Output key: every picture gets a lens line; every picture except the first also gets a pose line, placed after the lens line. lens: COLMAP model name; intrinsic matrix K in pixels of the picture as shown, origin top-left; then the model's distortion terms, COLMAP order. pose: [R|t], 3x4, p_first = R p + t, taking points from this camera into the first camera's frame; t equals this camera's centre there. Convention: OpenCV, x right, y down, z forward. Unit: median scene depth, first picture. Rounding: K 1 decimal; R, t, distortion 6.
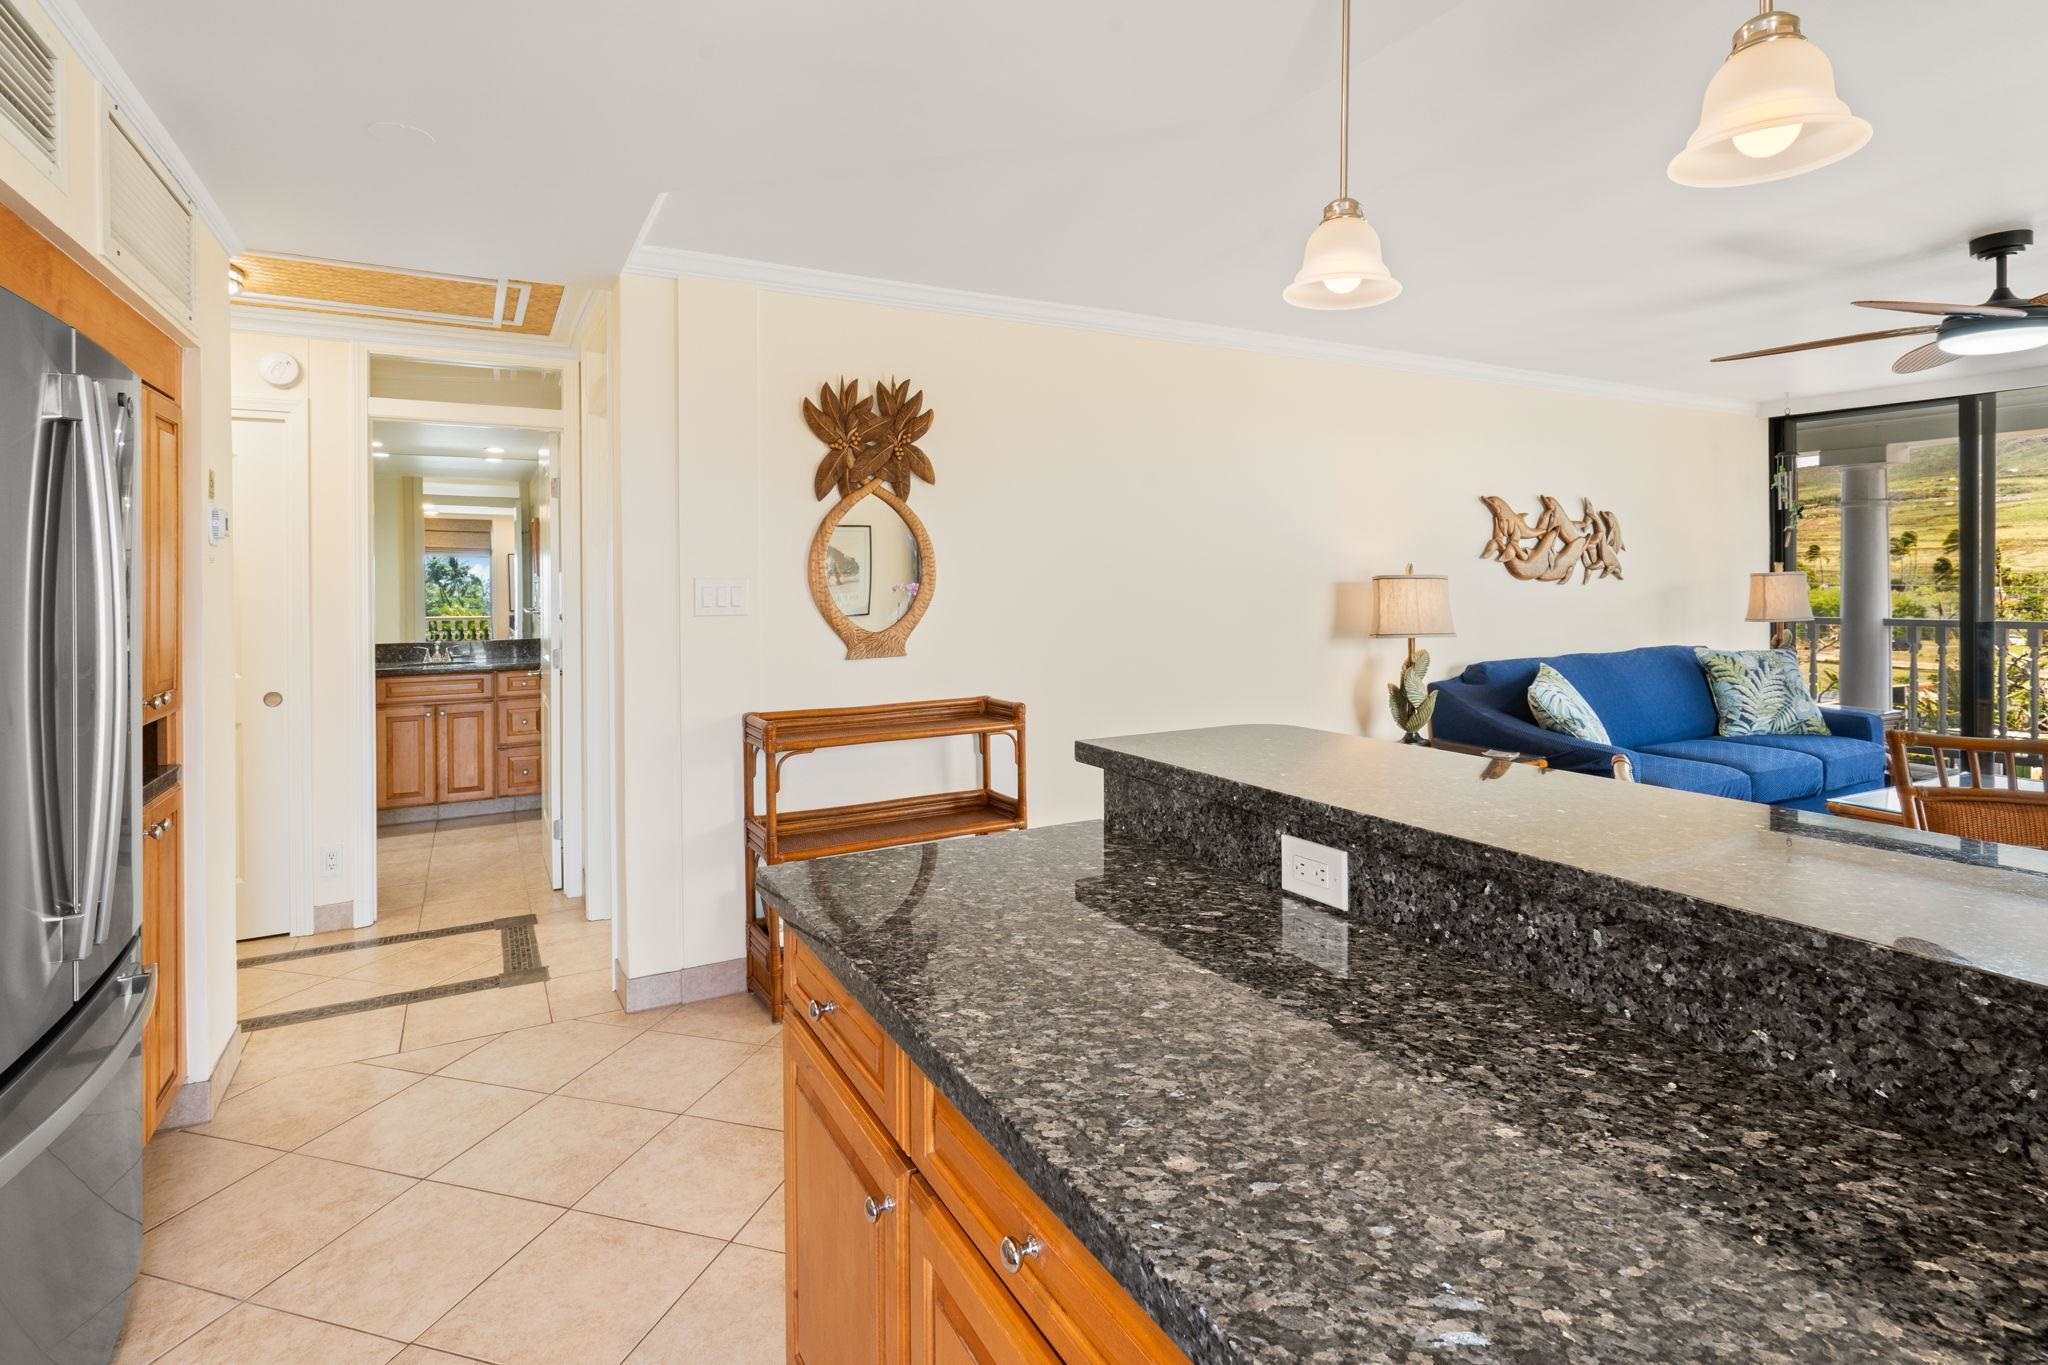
lens RADIAL K [[980.2, 0, 1031.1], [0, 980.2, 603.4], [0, 0, 1]] dist [-0.002756, -0.000332]
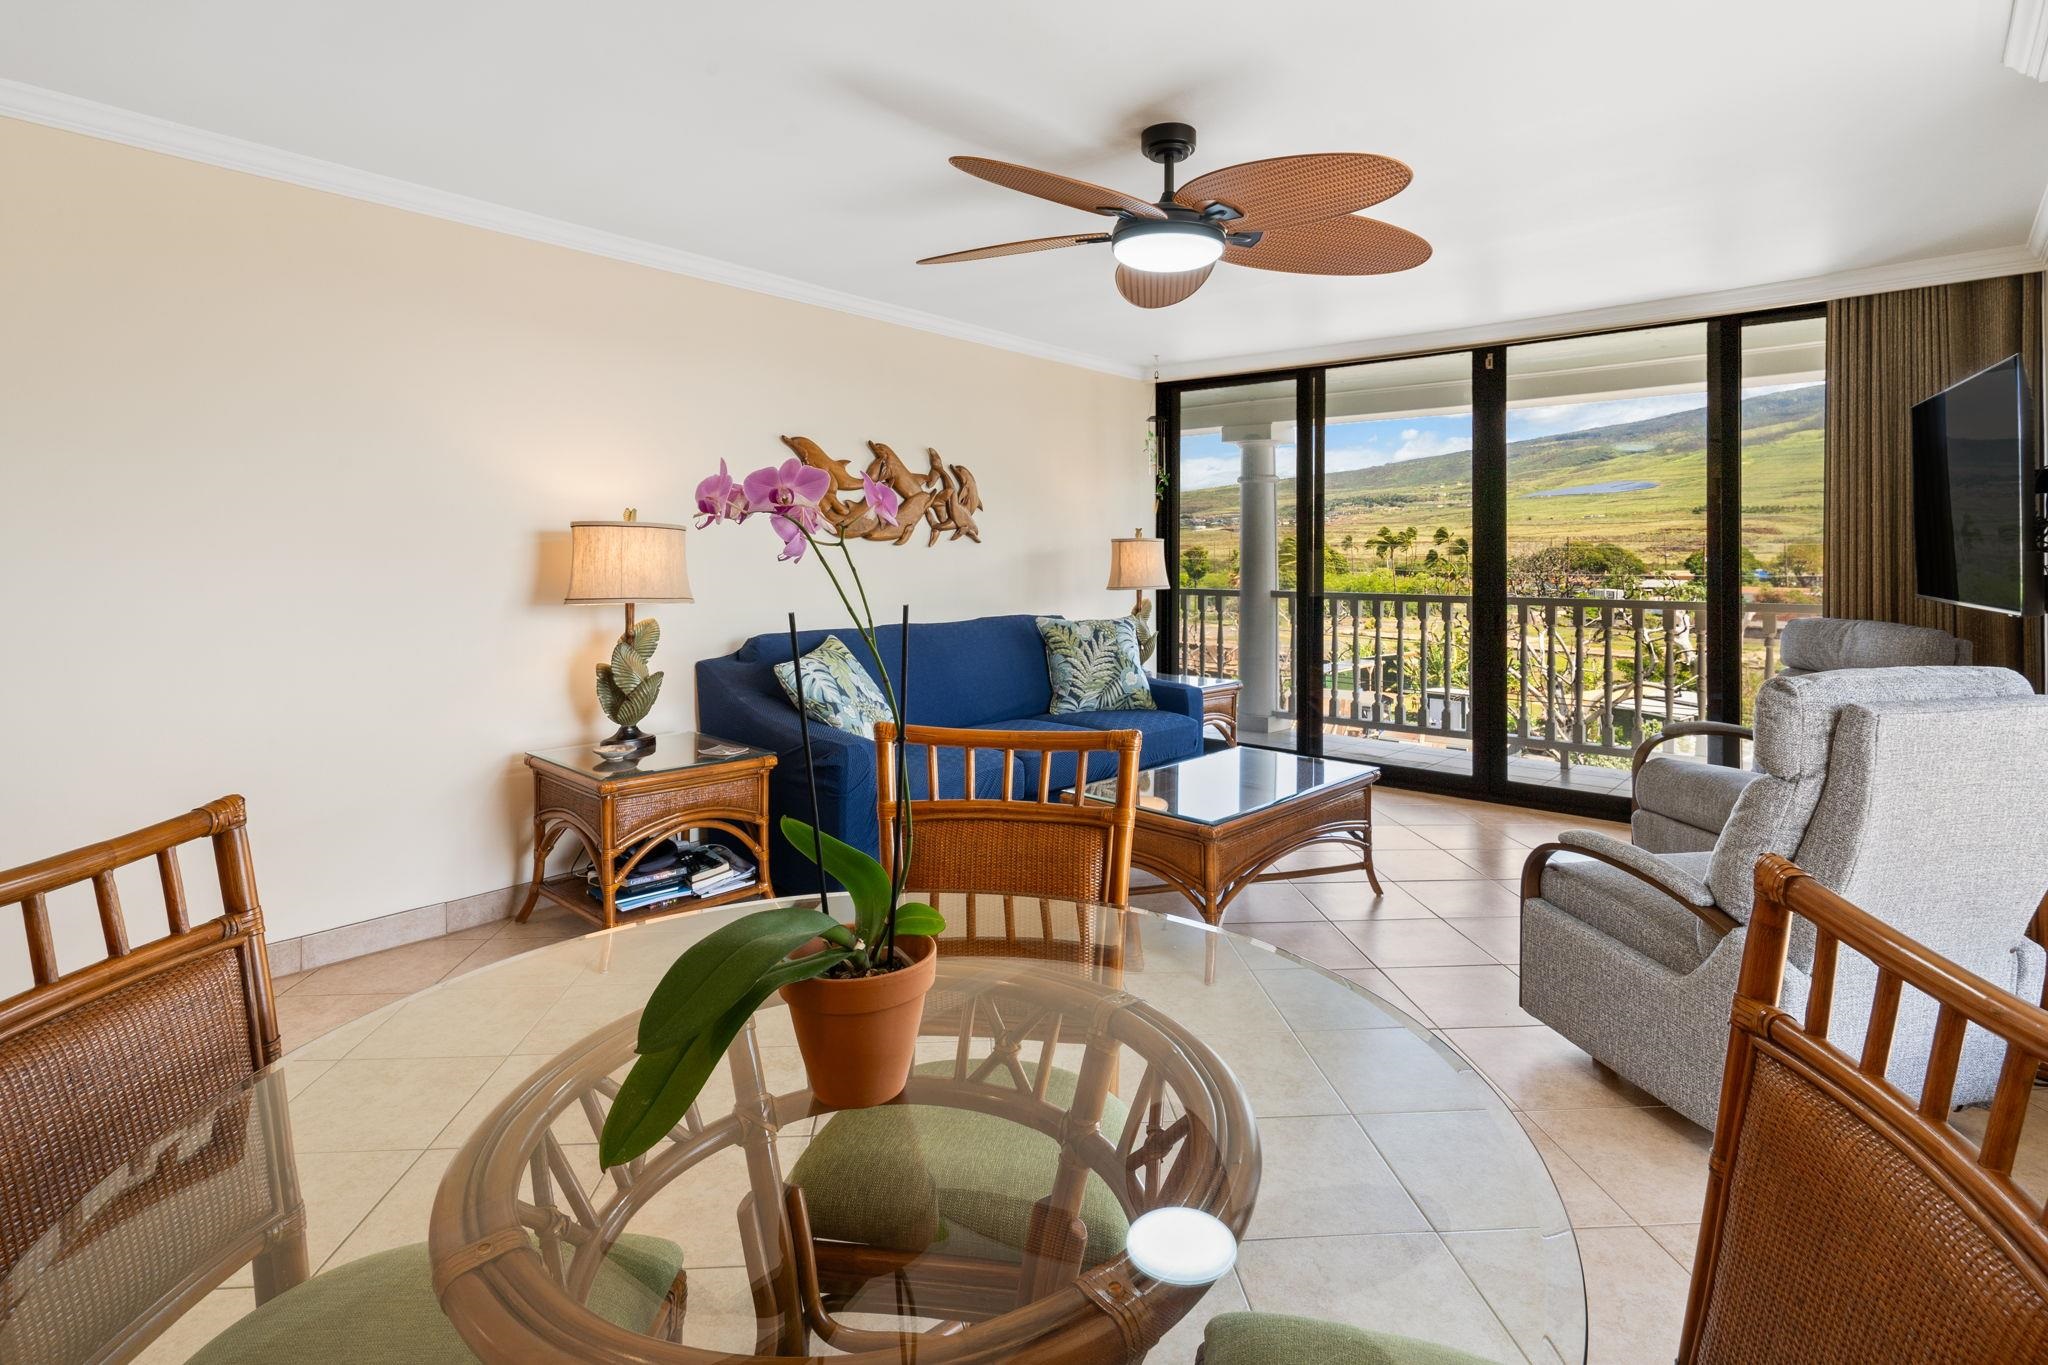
lens RADIAL K [[977.9, 0, 1025.6], [0, 977.9, 557.8], [0, 0, 1]] dist [-0.000407, 0.000160]
pose [[0.940598, 0.016624, 0.339116, 0.370528], [-0.008089, 0.999614, -0.026565, 0.014739], [-0.339427, 0.022244, 0.940369, 0.151304]]
